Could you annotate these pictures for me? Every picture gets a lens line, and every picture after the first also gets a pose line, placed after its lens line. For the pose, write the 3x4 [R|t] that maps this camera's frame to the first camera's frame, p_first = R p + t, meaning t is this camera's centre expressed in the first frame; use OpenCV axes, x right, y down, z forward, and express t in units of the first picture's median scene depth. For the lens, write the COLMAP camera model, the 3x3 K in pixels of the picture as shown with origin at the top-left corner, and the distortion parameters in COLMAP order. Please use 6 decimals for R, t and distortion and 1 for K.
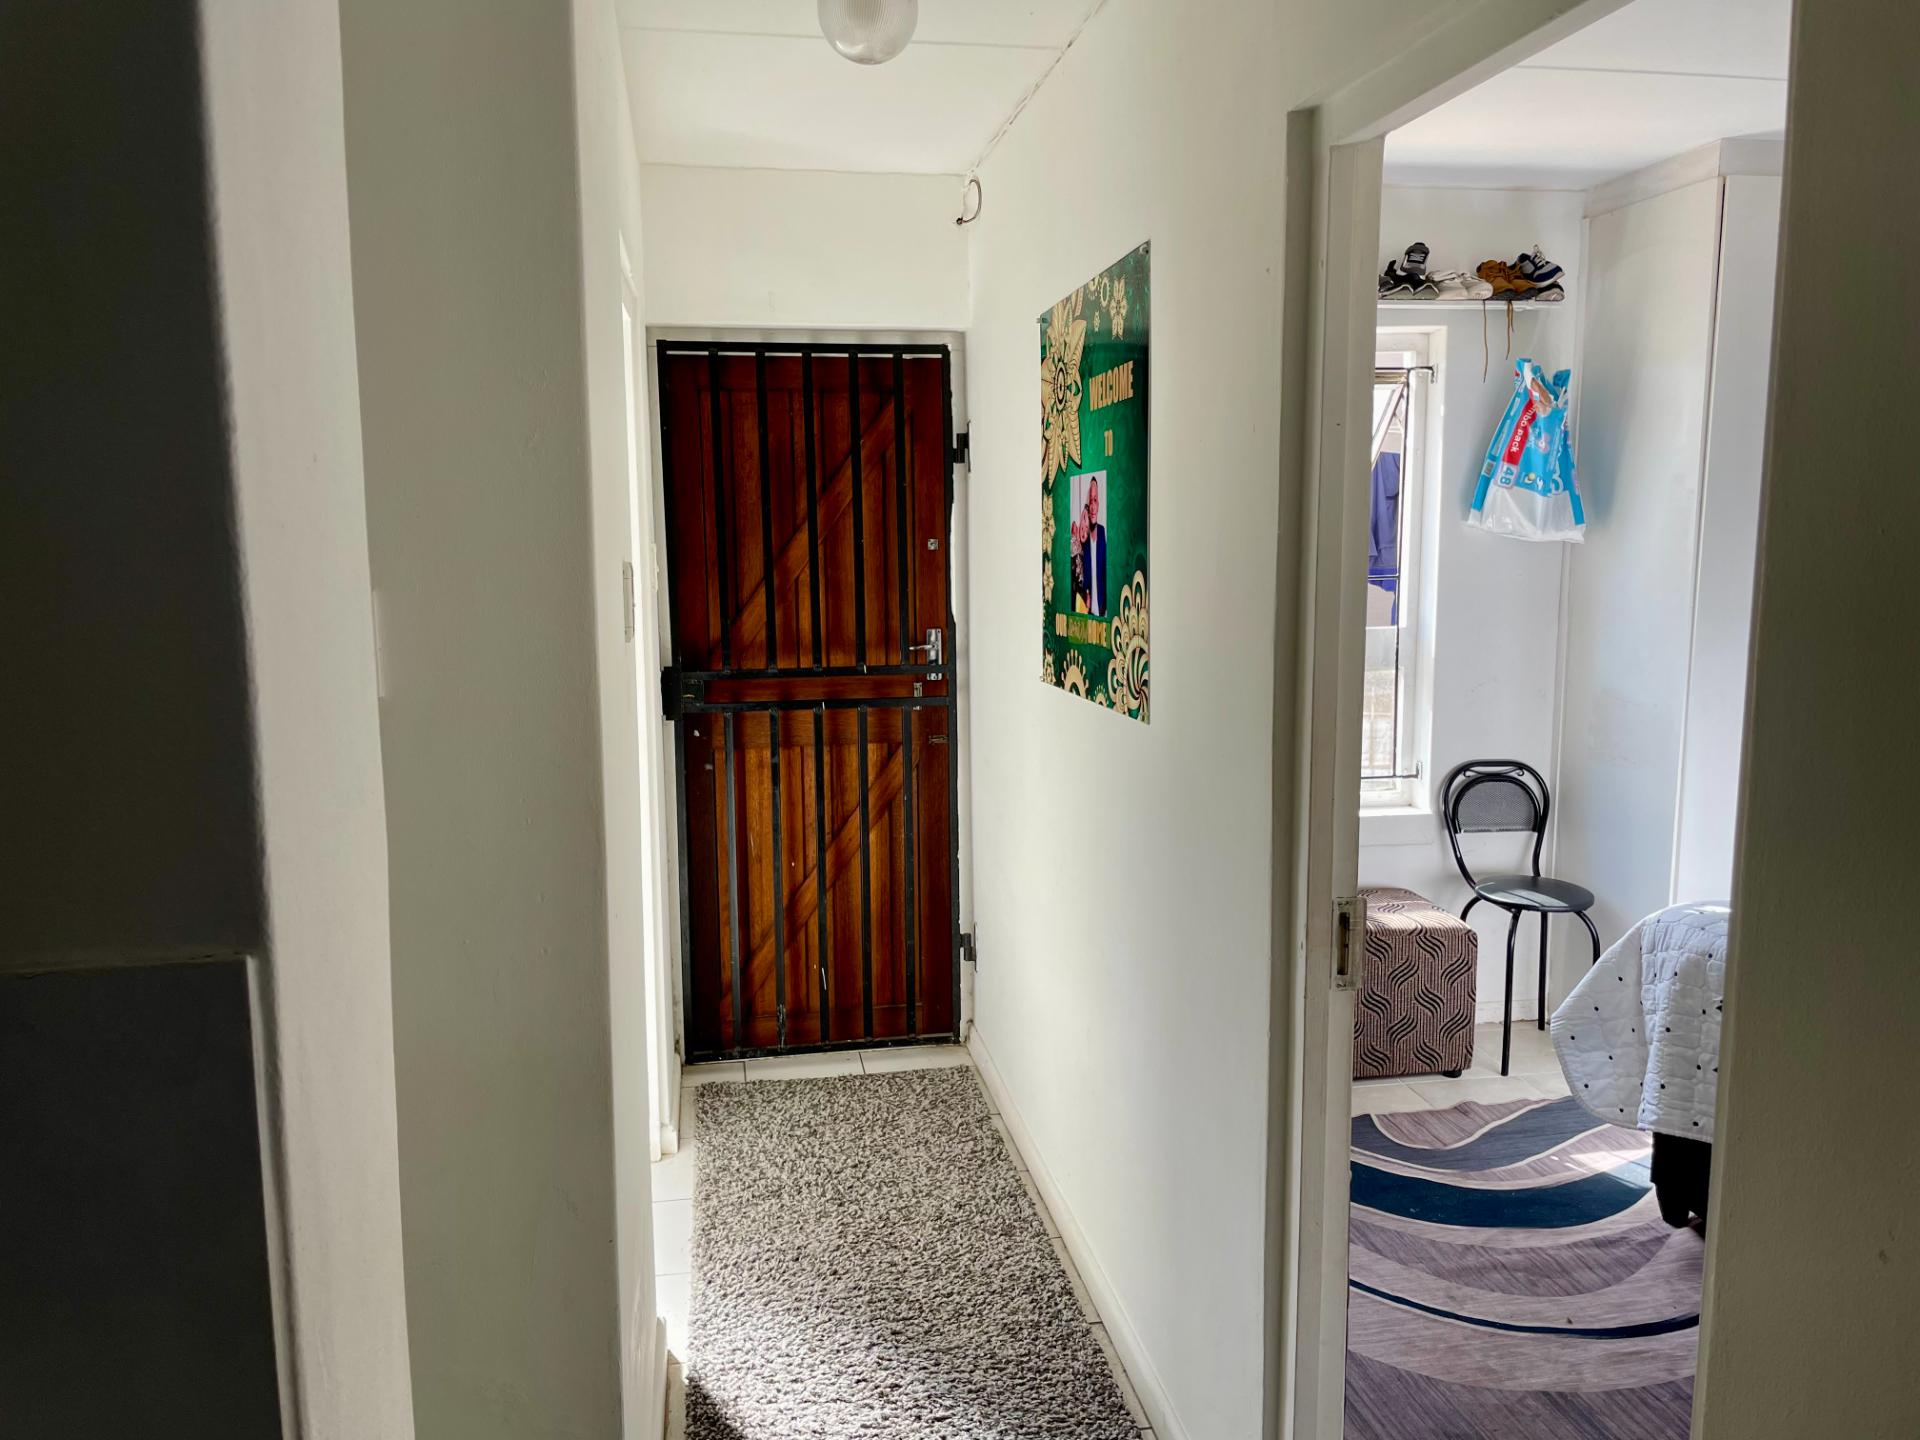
lens RADIAL K [[1452.2, 0, 968.2], [0, 1452.2, 711.7], [0, 0, 1]] dist [0.068076, -0.077040]
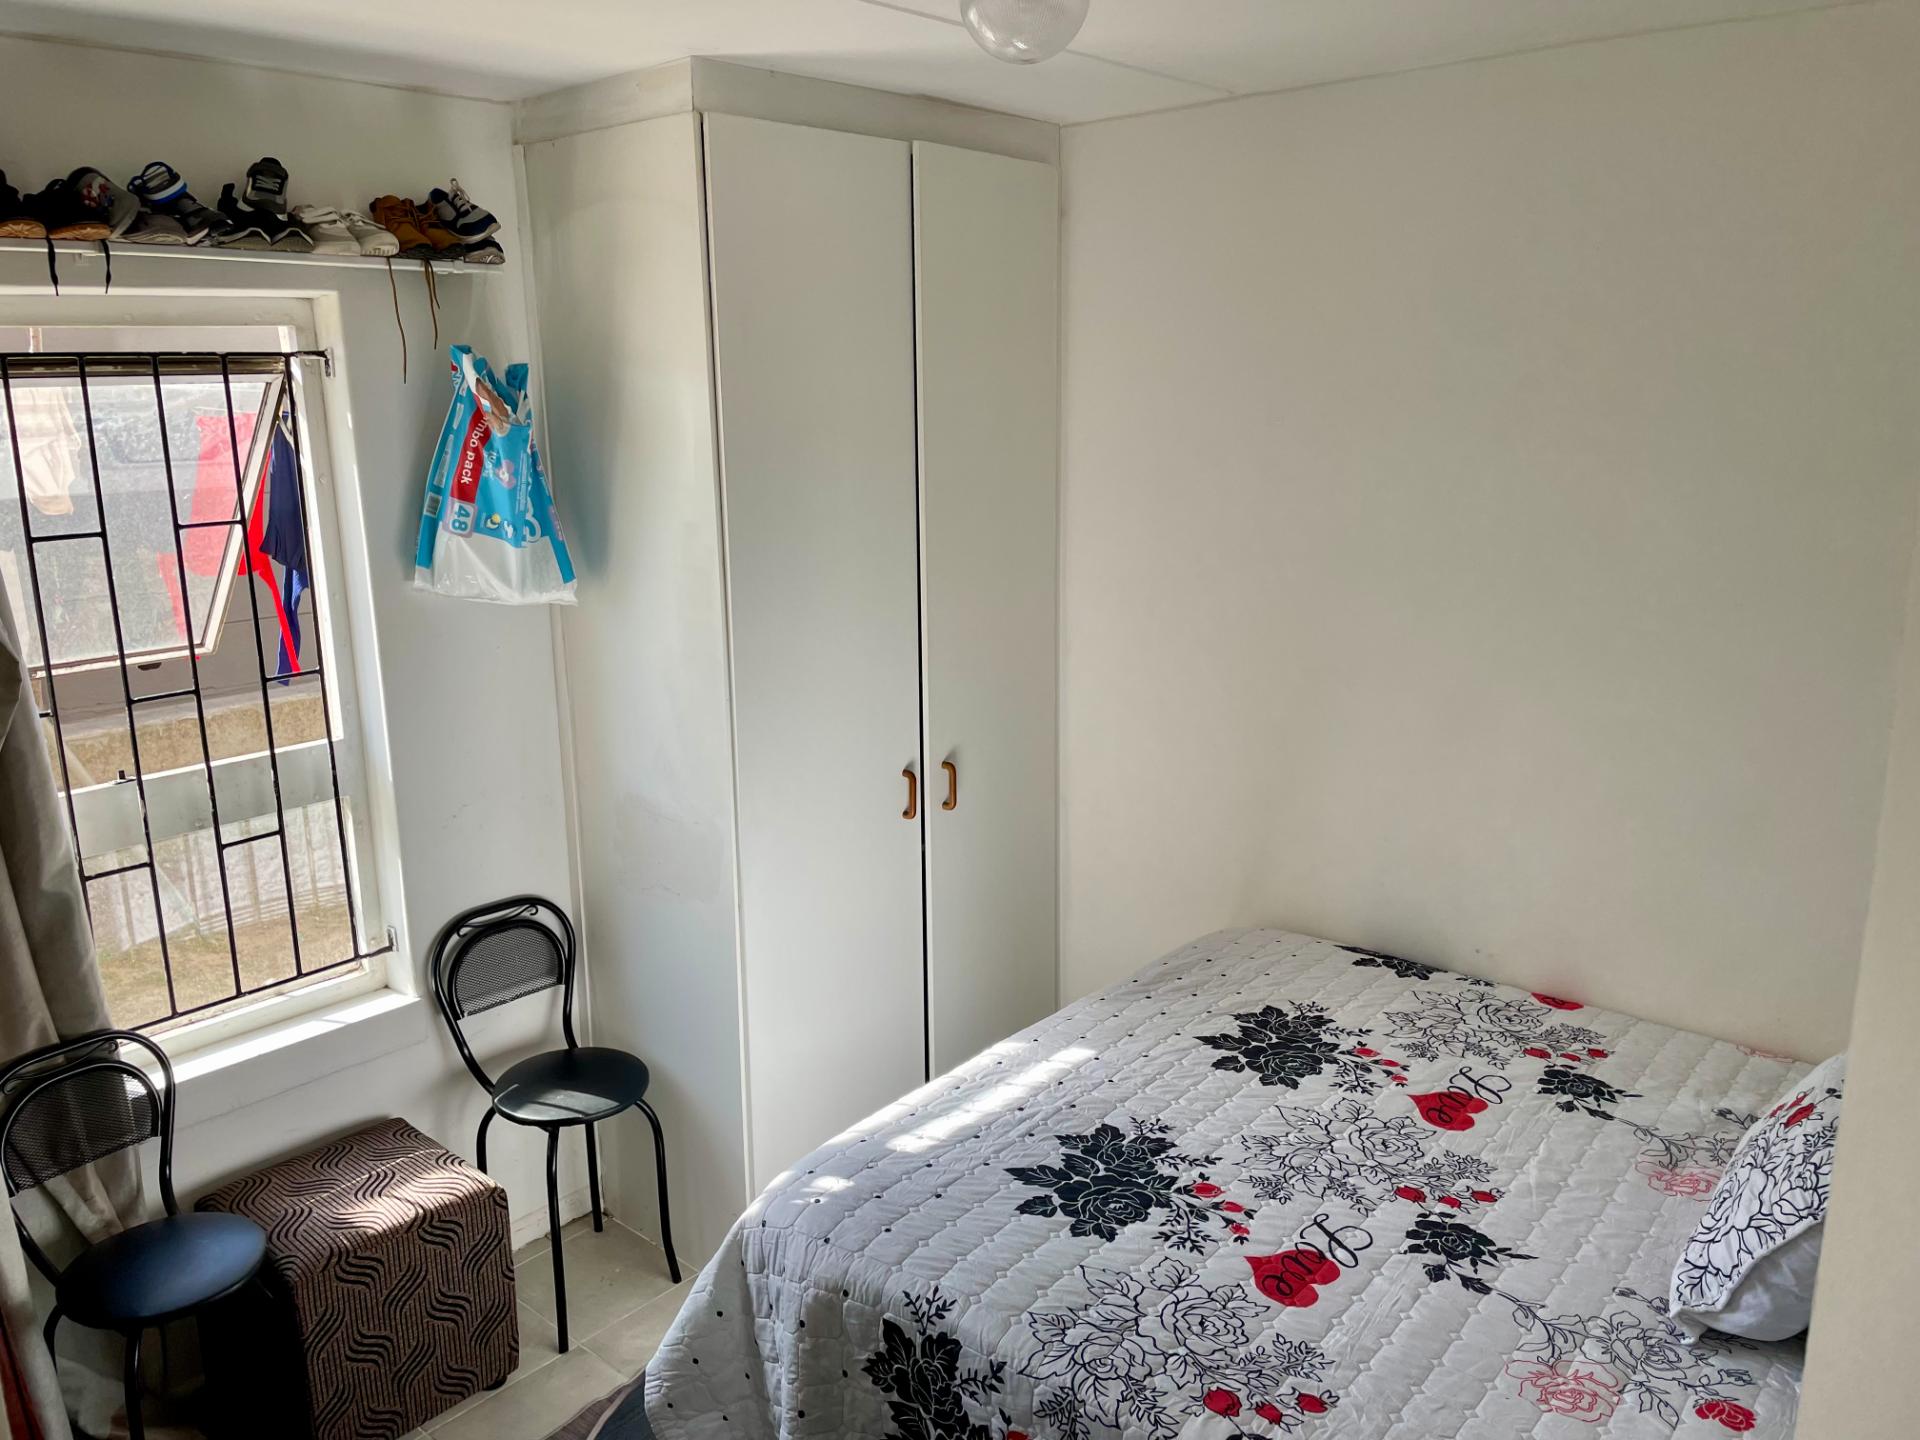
lens RADIAL K [[1452.2, 0, 956.6], [0, 1452.2, 713.6], [0, 0, 1]] dist [0.068076, -0.077040]
pose [[0.783586, -0.142534, 0.604713, 0.121318], [0.095747, 0.989404, 0.109139, -0.123774], [-0.613861, -0.027621, 0.788931, 0.311513]]
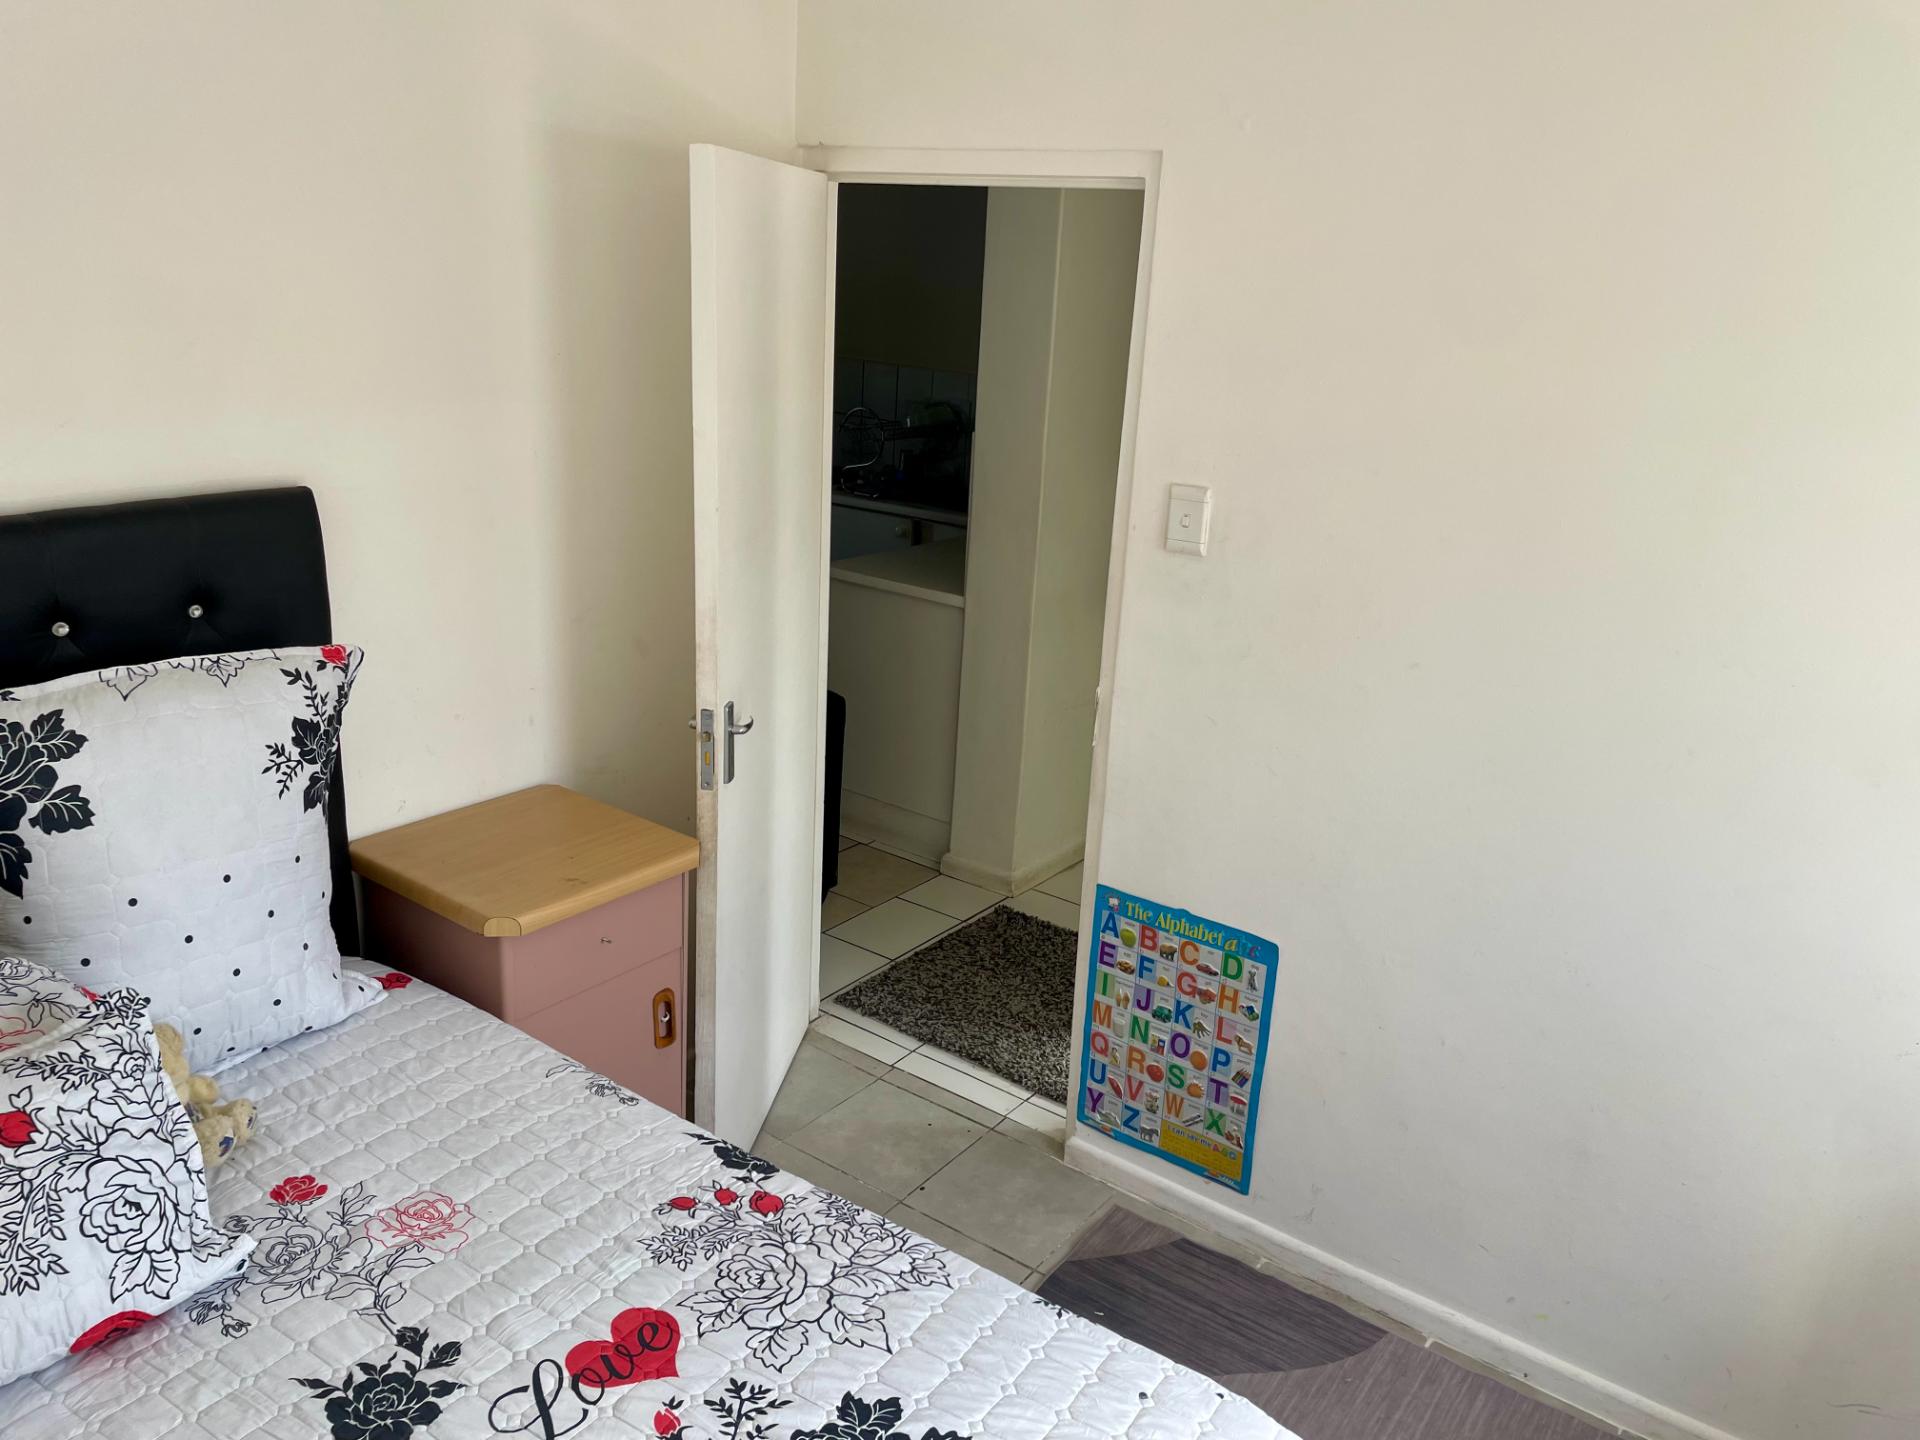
lens RADIAL K [[1452.2, 0, 964.5], [0, 1452.2, 721.3], [0, 0, 1]] dist [0.068076, -0.077040]
pose [[-0.721507, 0.180714, -0.668409, 0.569525], [-0.148879, 0.902272, 0.404647, -0.189766], [0.676212, 0.391468, -0.624091, 0.783737]]
